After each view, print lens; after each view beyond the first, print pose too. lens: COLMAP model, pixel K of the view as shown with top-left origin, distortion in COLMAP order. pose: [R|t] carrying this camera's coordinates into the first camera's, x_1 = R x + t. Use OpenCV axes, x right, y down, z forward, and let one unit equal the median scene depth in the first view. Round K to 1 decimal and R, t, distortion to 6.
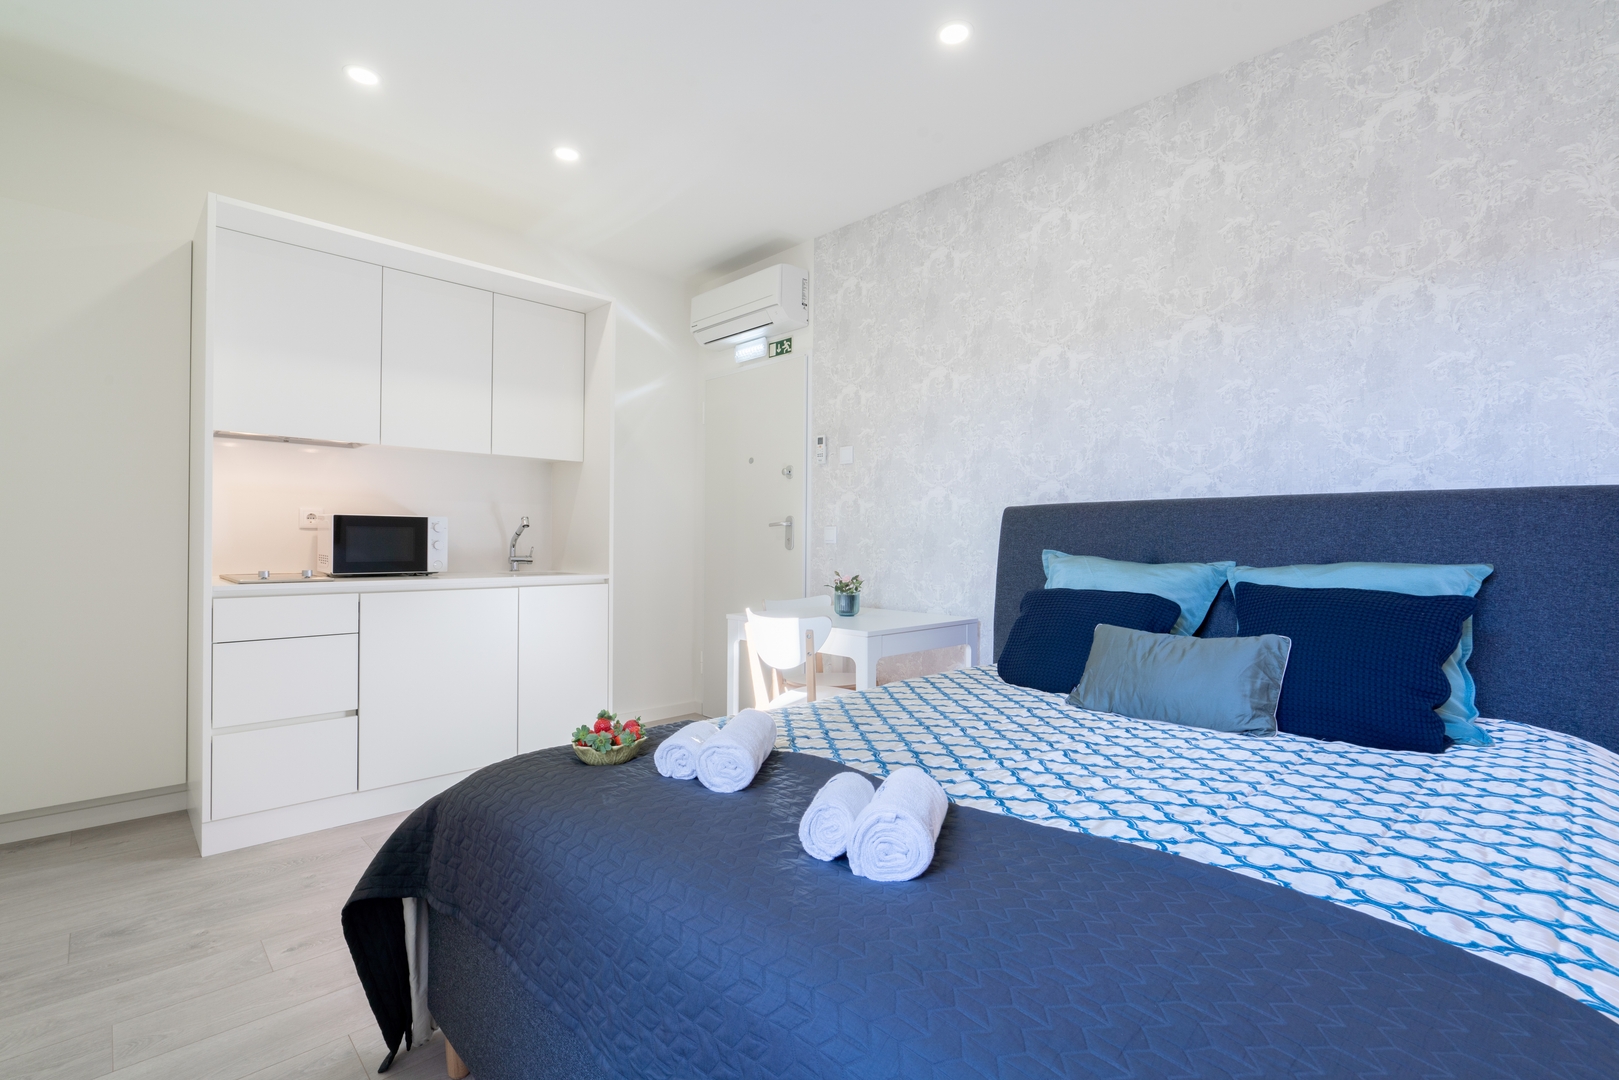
lens RADIAL K [[734.1, 0, 809.5], [0, 734.1, 540.0], [0, 0, 1]] dist [-0.017754, 0.000463]
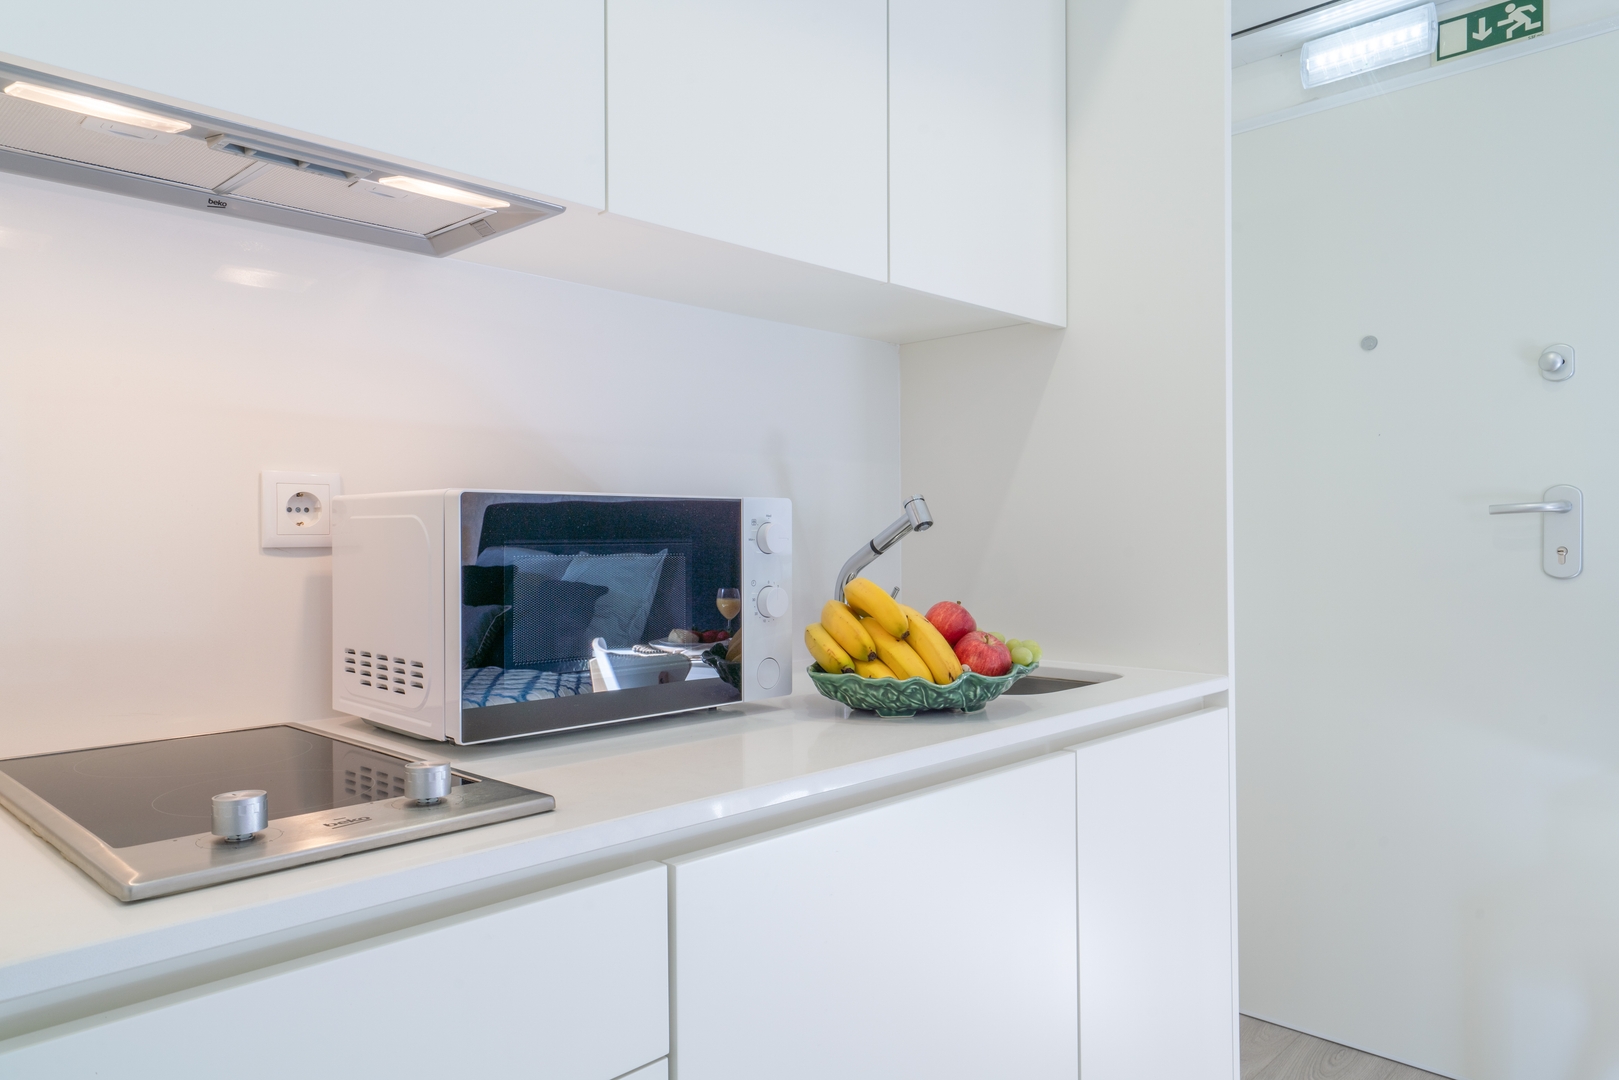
lens RADIAL K [[1064.7, 0, 809.5], [0, 1064.7, 540.0], [0, 0, 1]] dist [0.028342, -0.000803]
pose [[0.999715, -0.016310, 0.017420, -0.473026], [0.016325, 0.999867, -0.000672, -0.014461], [-0.017407, 0.000957, 0.999848, 0.565636]]
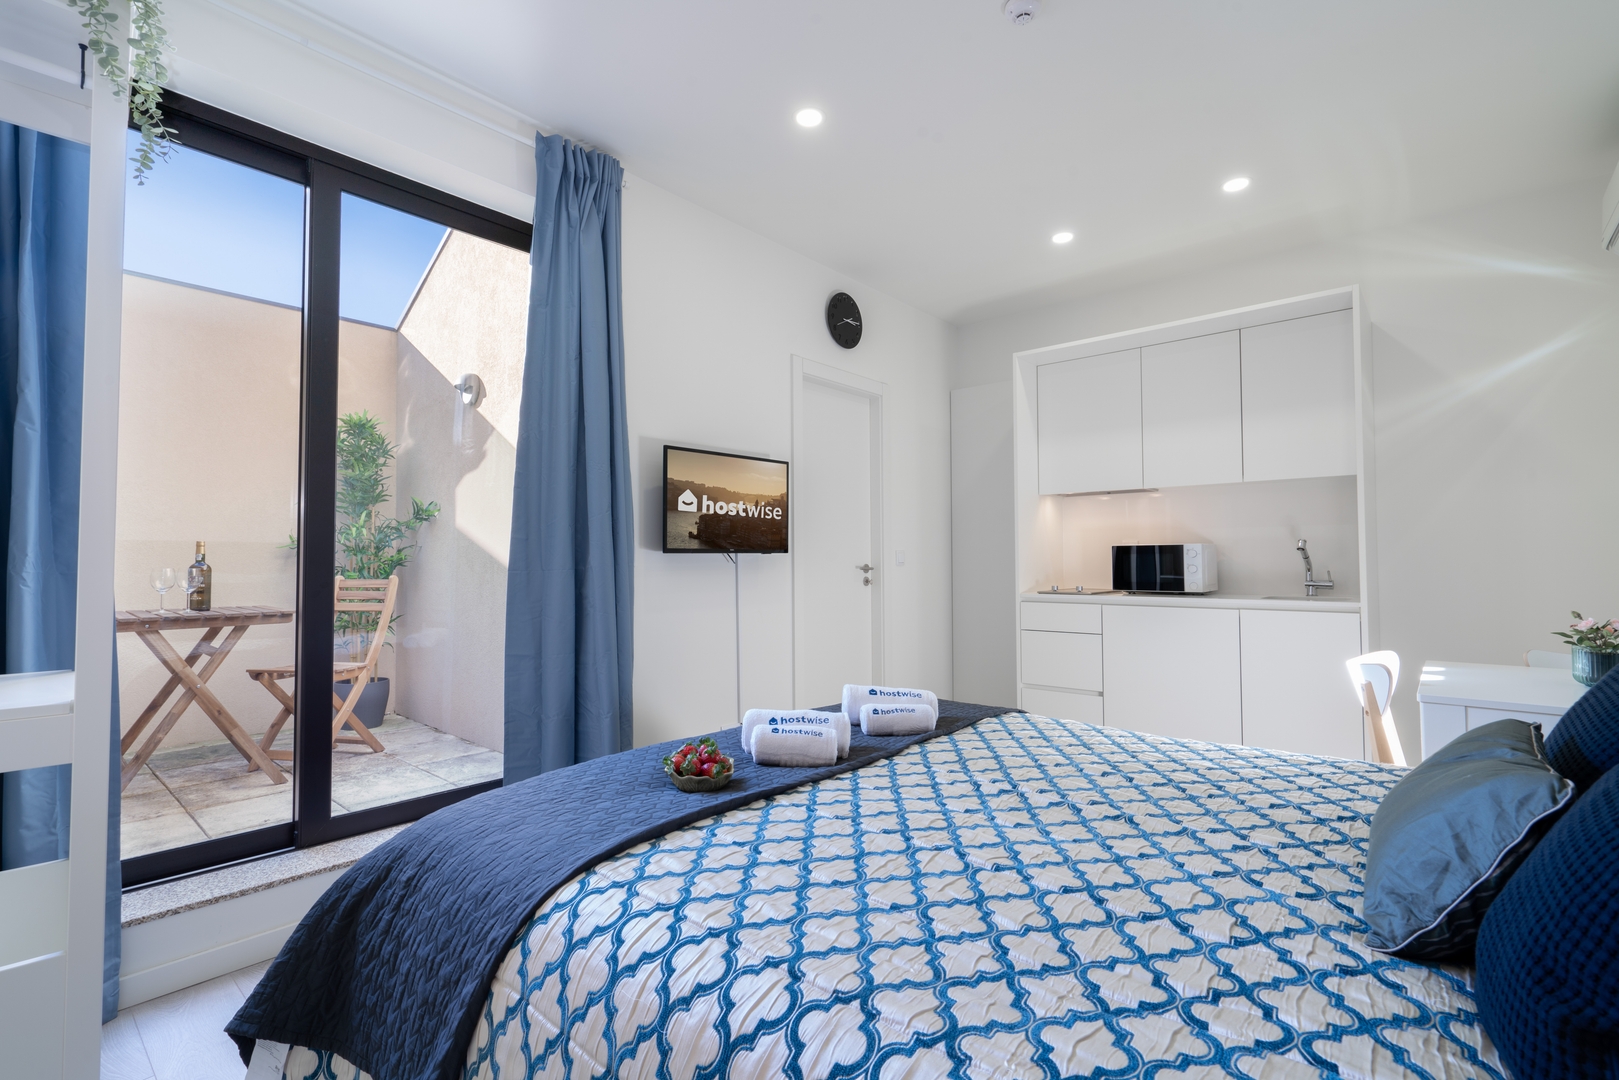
lens RADIAL K [[734.1, 0, 809.5], [0, 734.1, 540.0], [0, 0, 1]] dist [-0.017754, 0.000463]
pose [[0.073264, -0.036548, -0.996643, 0.555296], [0.010738, 0.999299, -0.035856, -0.003219], [0.997255, -0.008075, 0.073605, 0.295197]]
